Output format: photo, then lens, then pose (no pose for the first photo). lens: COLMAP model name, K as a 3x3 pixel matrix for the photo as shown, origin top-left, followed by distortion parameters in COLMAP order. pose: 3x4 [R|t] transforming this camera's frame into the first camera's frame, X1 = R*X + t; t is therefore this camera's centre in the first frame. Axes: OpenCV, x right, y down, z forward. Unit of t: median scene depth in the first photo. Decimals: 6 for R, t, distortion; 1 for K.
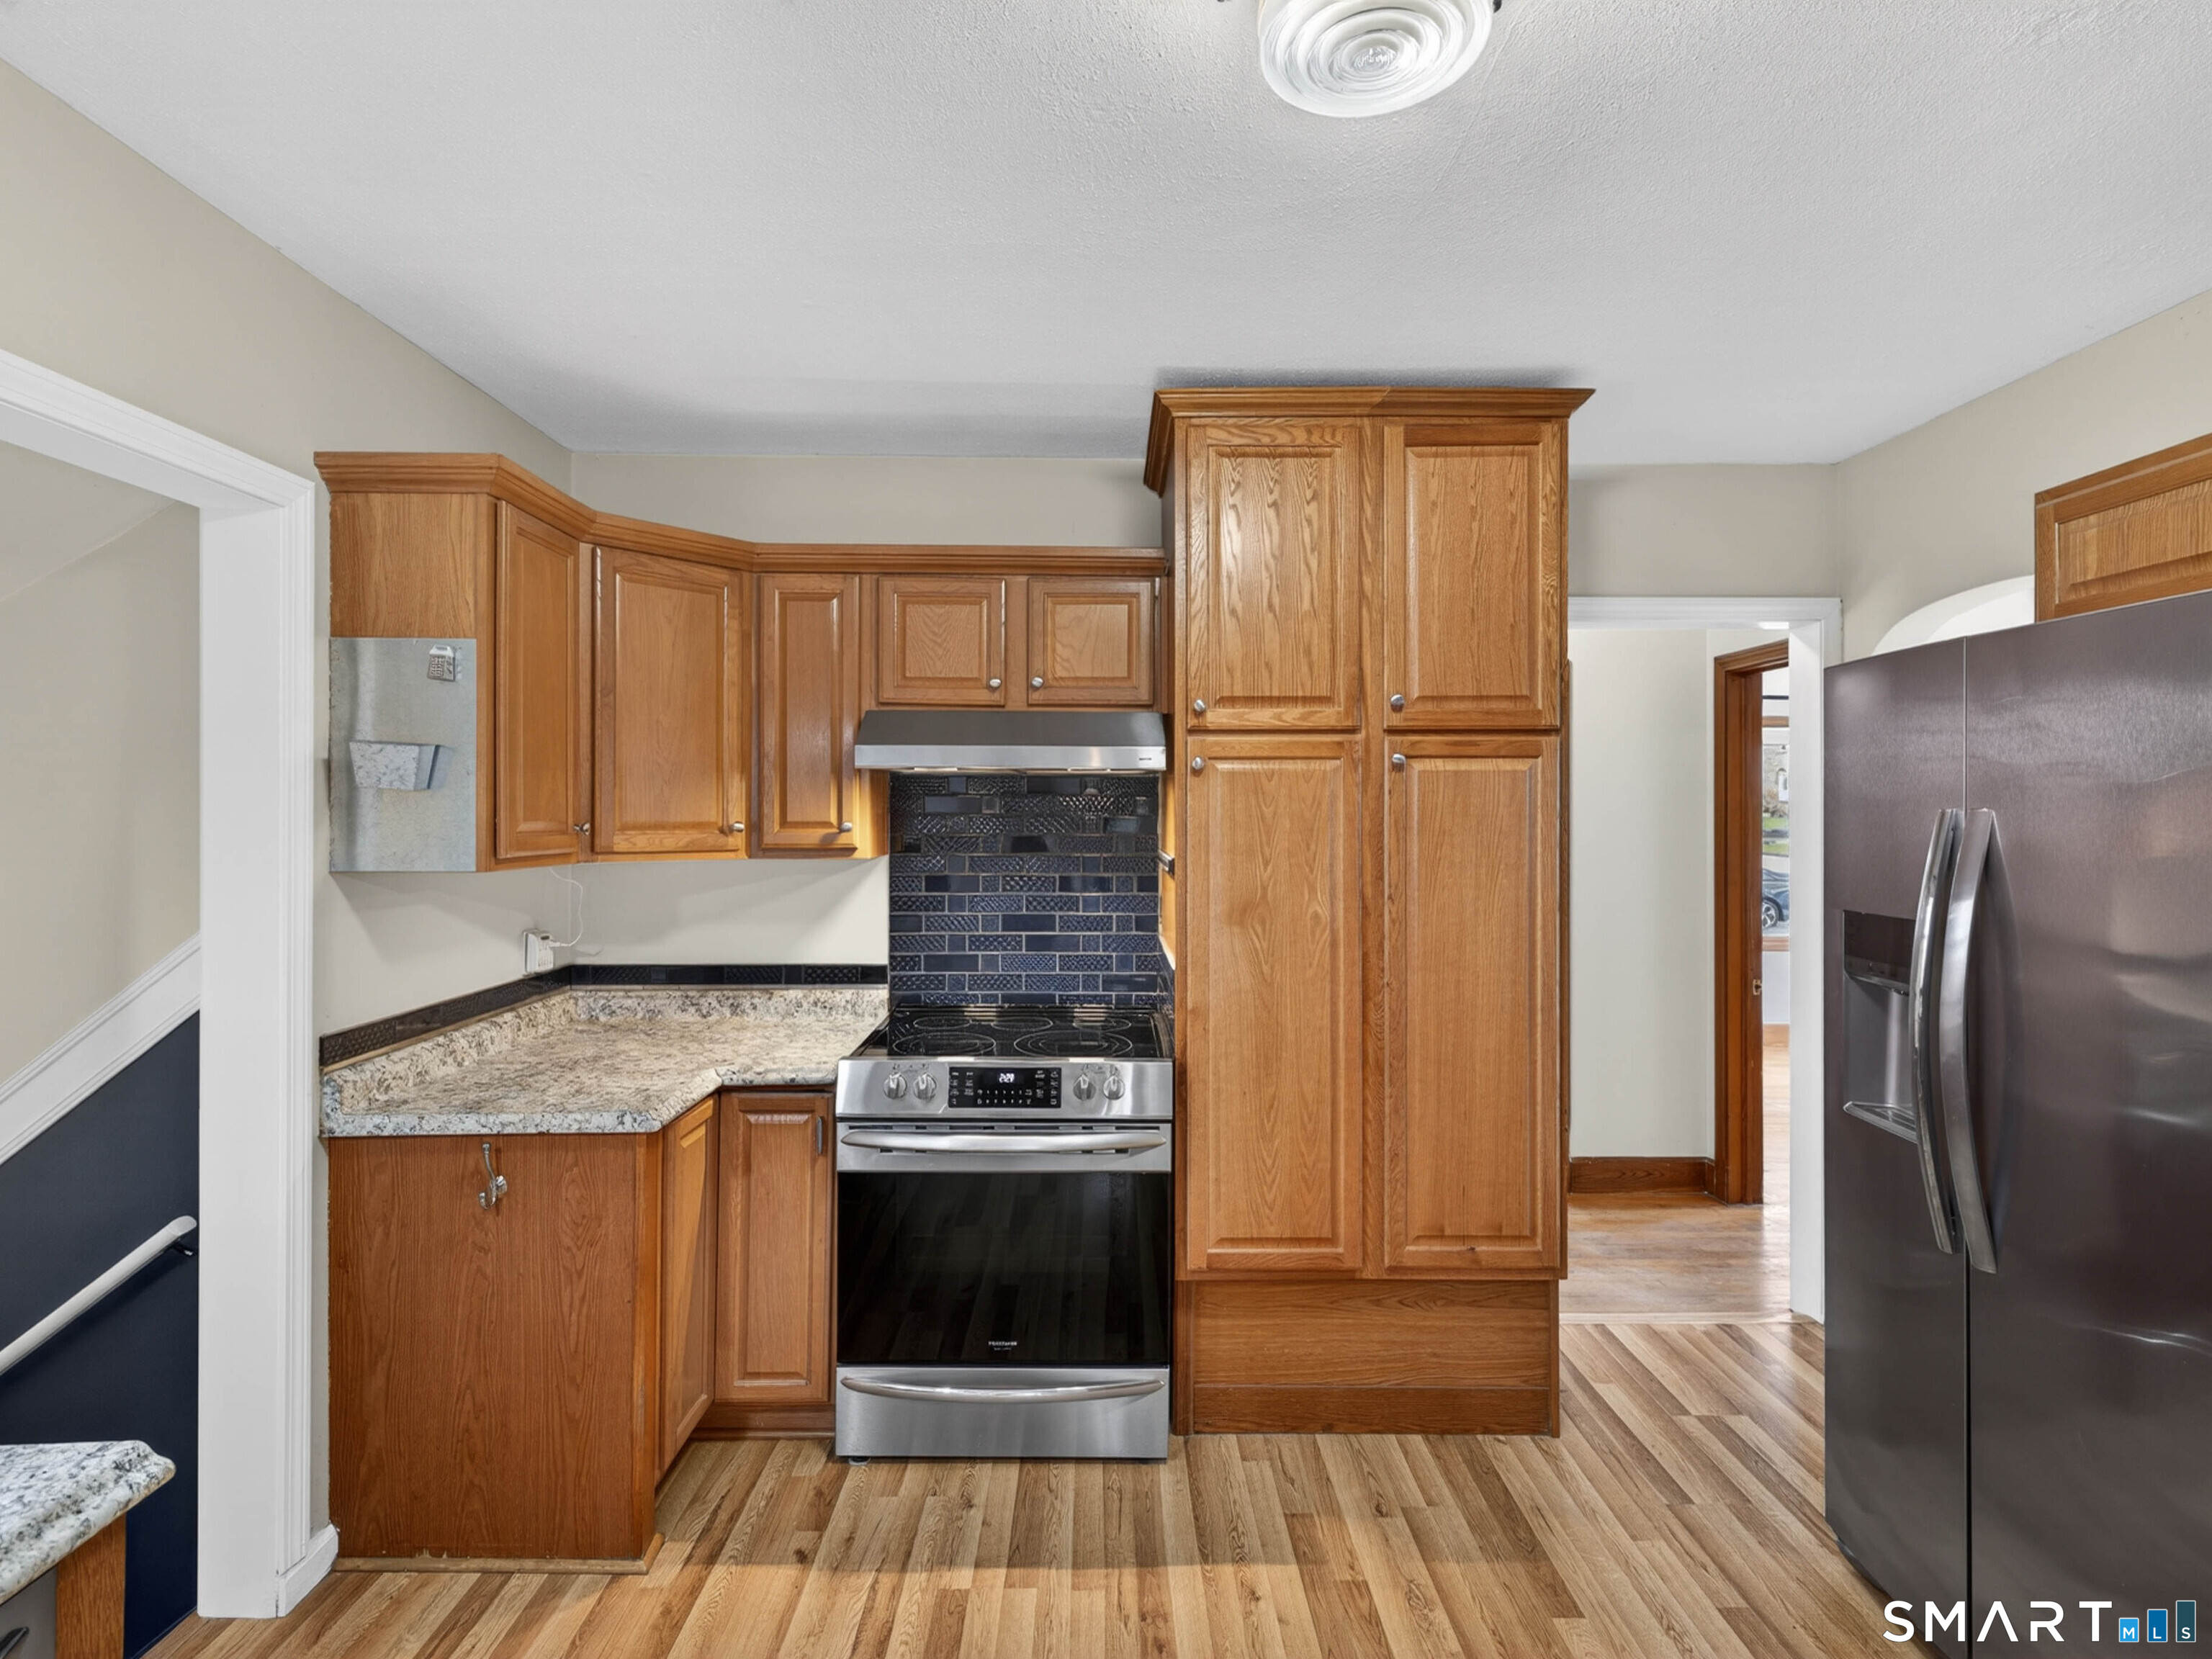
lens RADIAL K [[1091.5, 0, 1108.5], [0, 1091.5, 816.6], [0, 0, 1]] dist [0.003219, -0.000023]
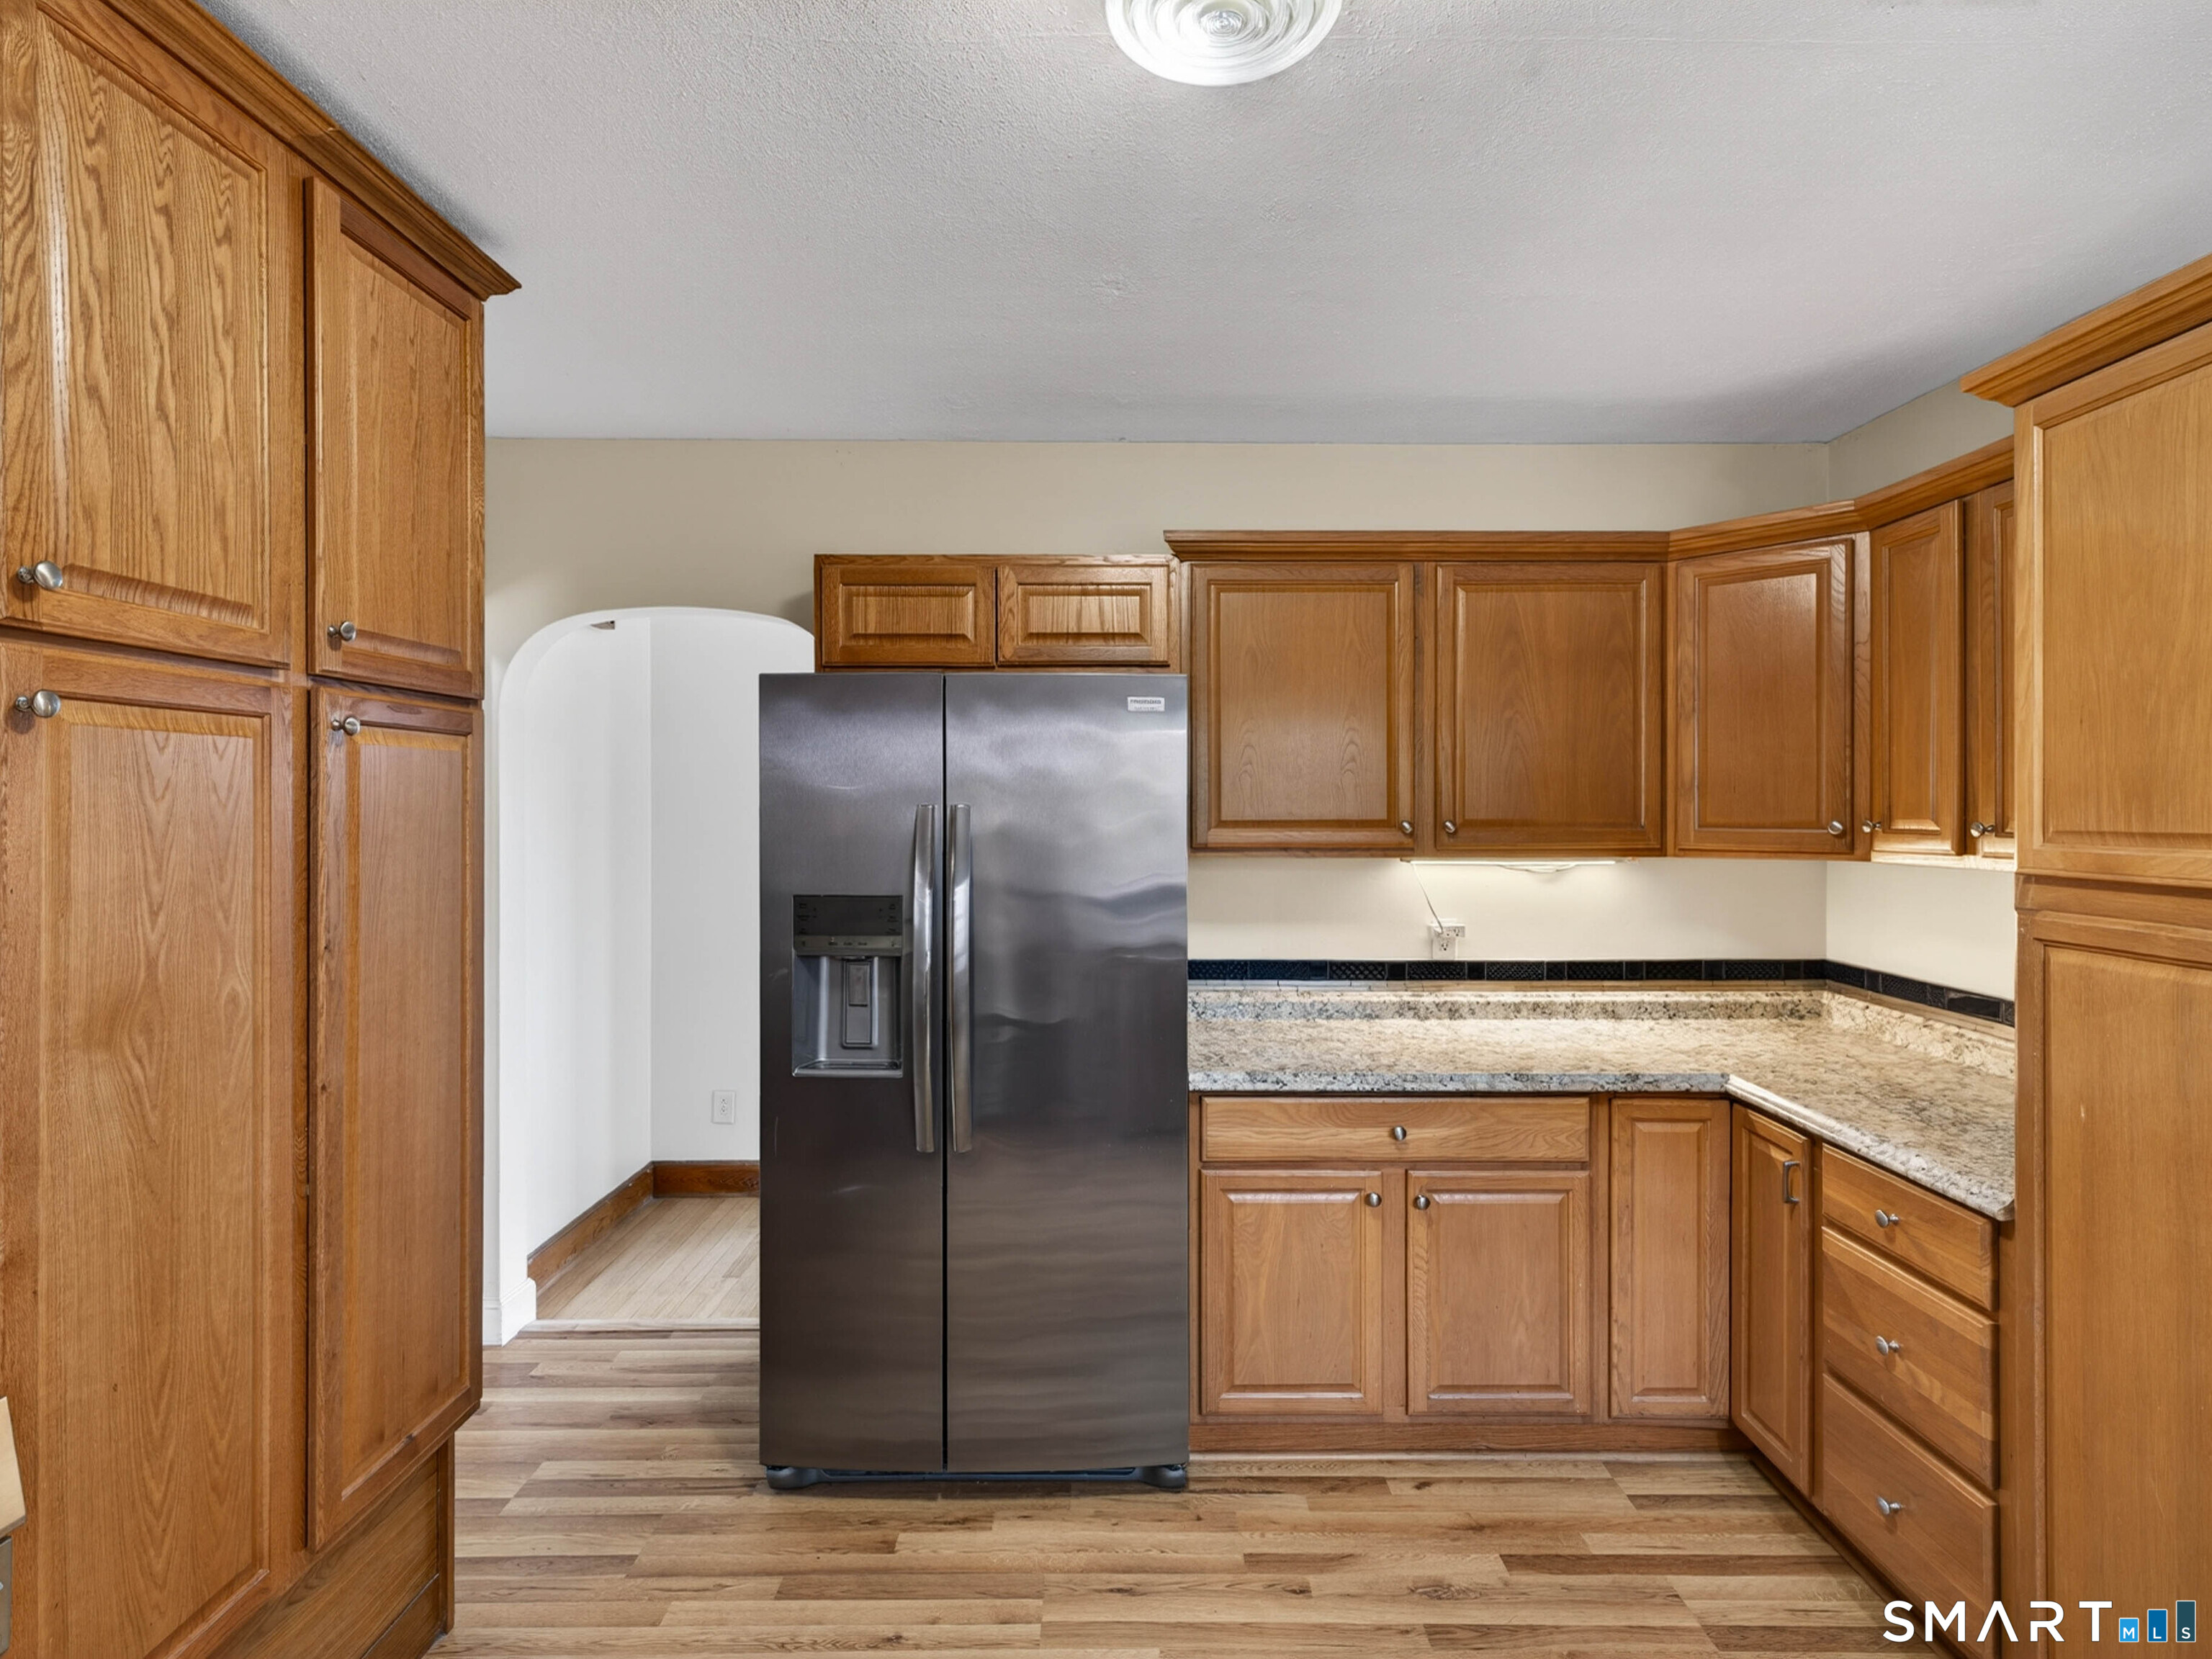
lens RADIAL K [[1106.5, 0, 1110.1], [0, 1106.5, 808.9], [0, 0, 1]] dist [0.010419, -0.001893]
pose [[0.012352, -0.008034, 0.999891, -0.369282], [0.001306, 0.999967, 0.008018, -0.009061], [-0.999923, 0.001207, 0.012362, 0.549101]]
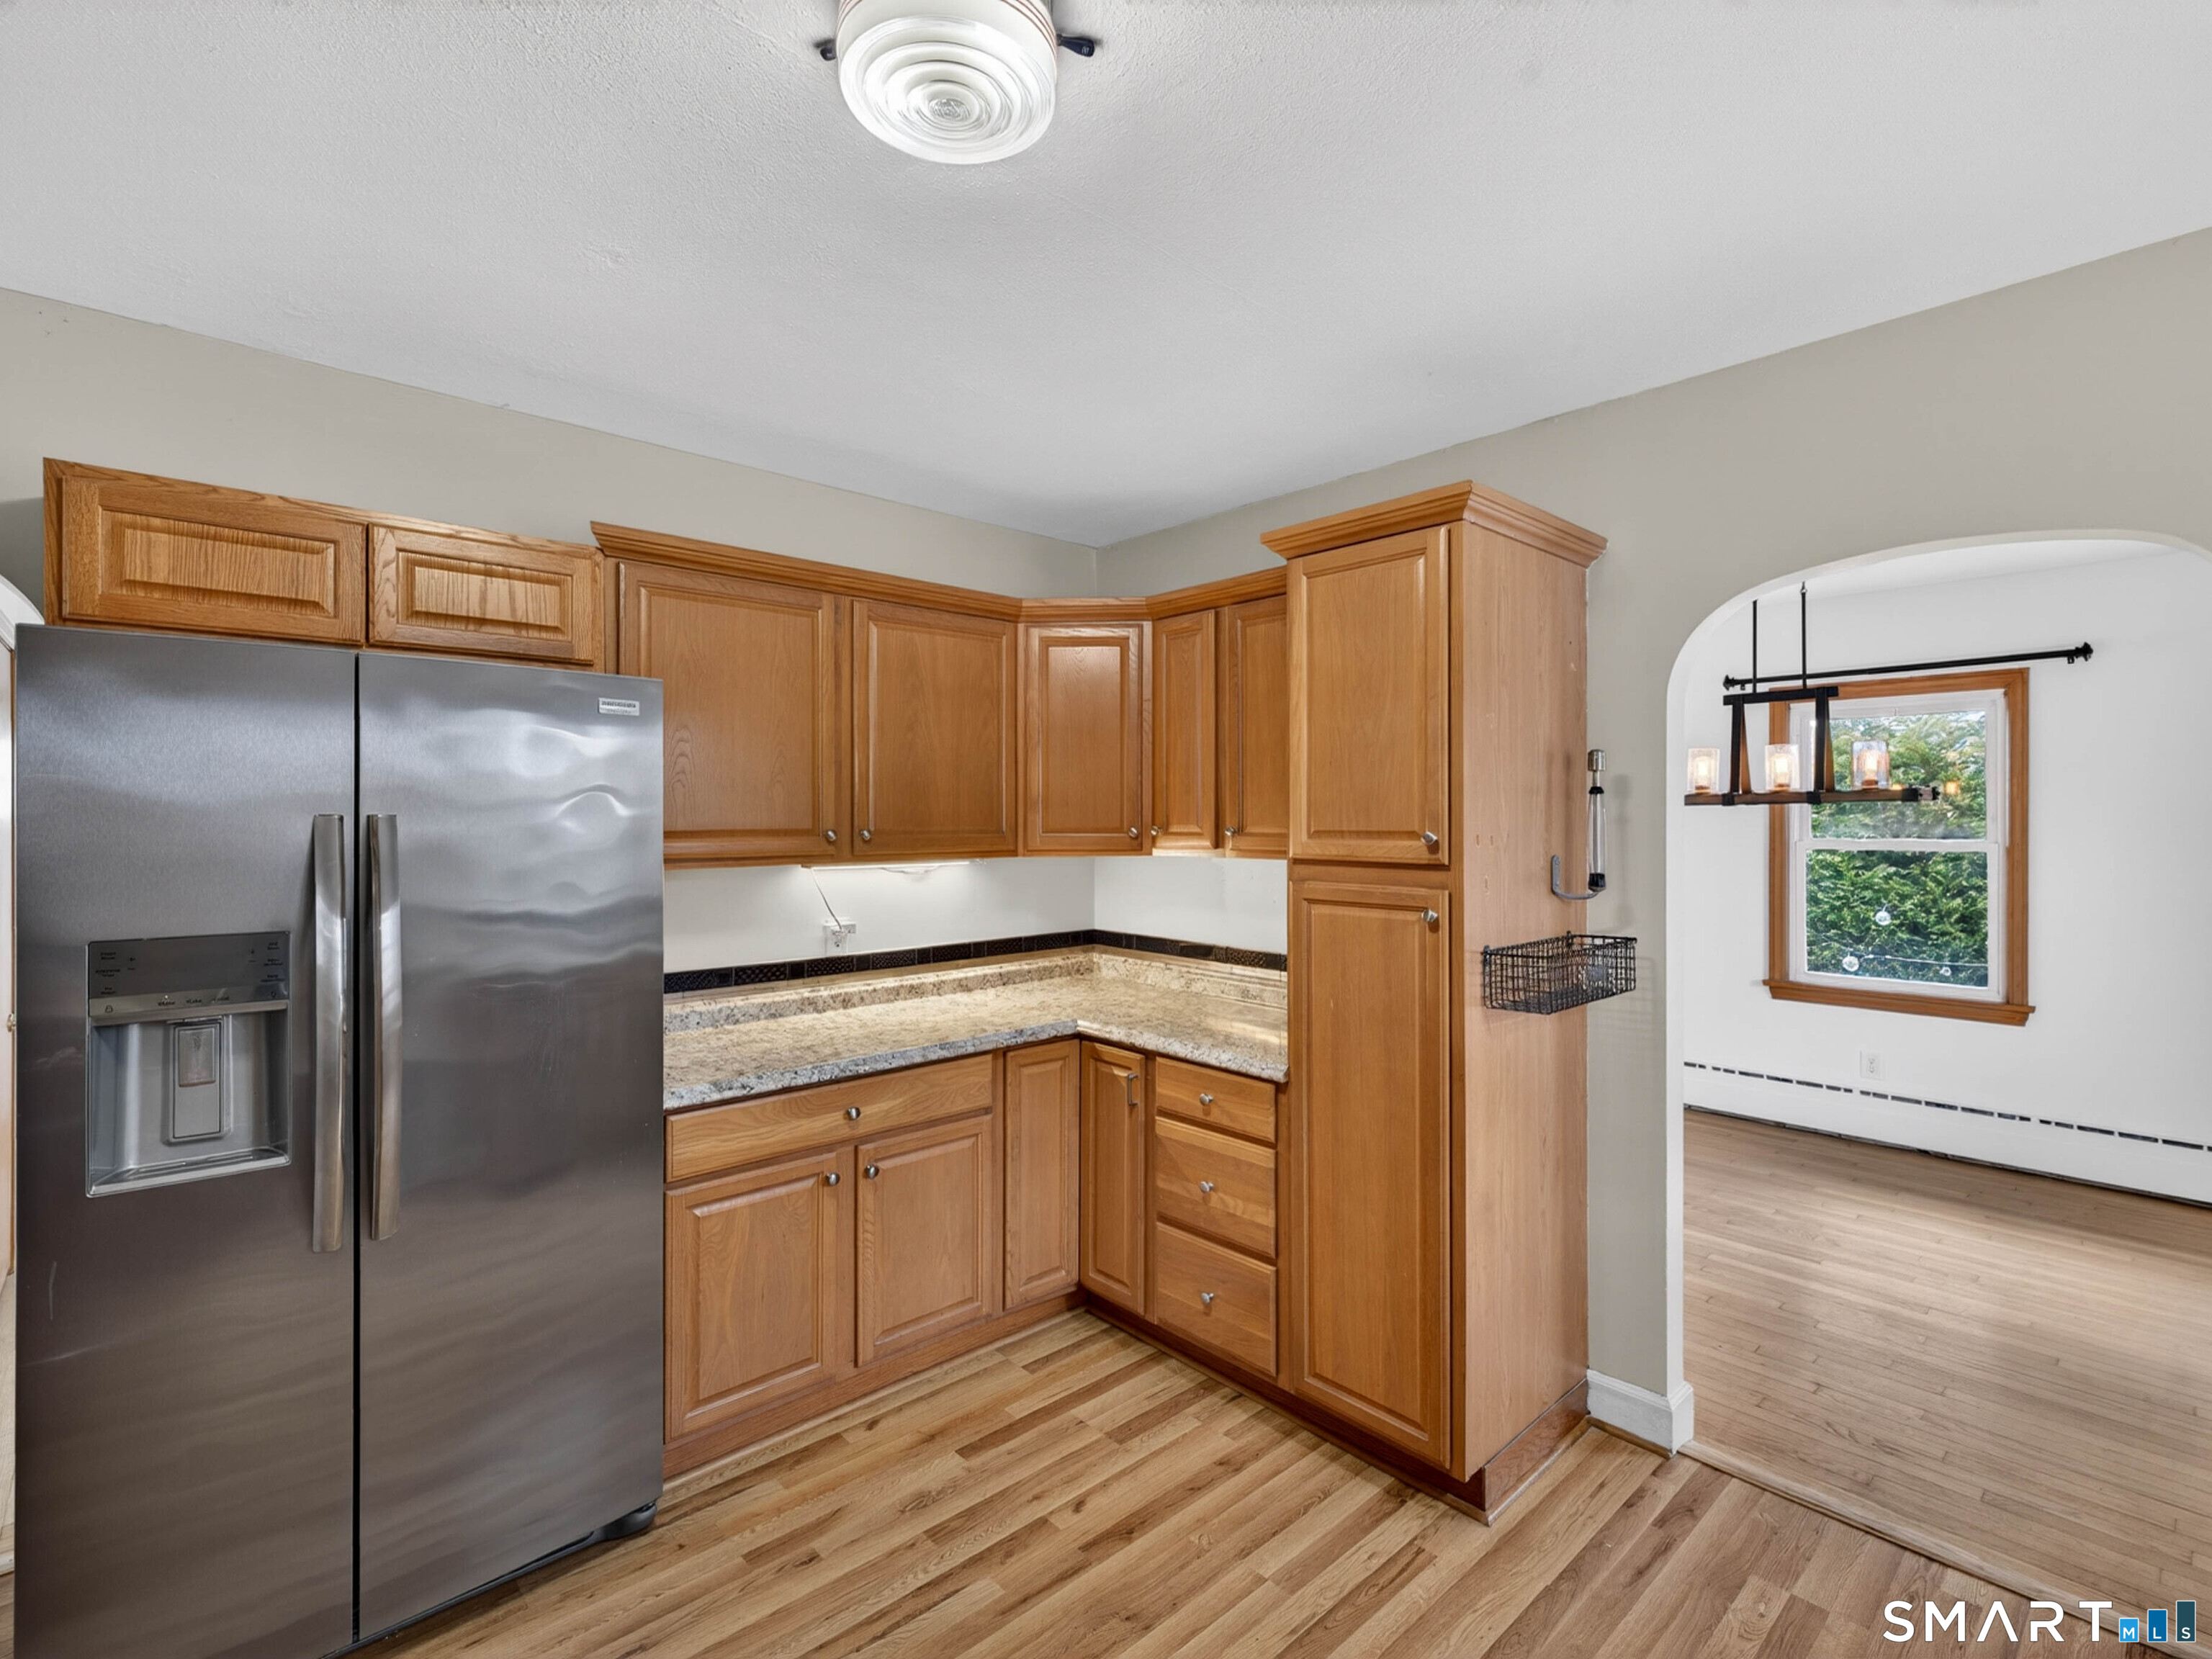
lens RADIAL K [[1040.1, 0, 1111.6], [0, 1040.1, 817.7], [0, 0, 1]] dist [0.011217, -0.003212]
pose [[-0.665683, -0.004879, 0.746219, -0.312082], [-0.001736, 0.999986, 0.004990, -0.007276], [-0.746233, 0.002027, -0.665682, 0.787264]]
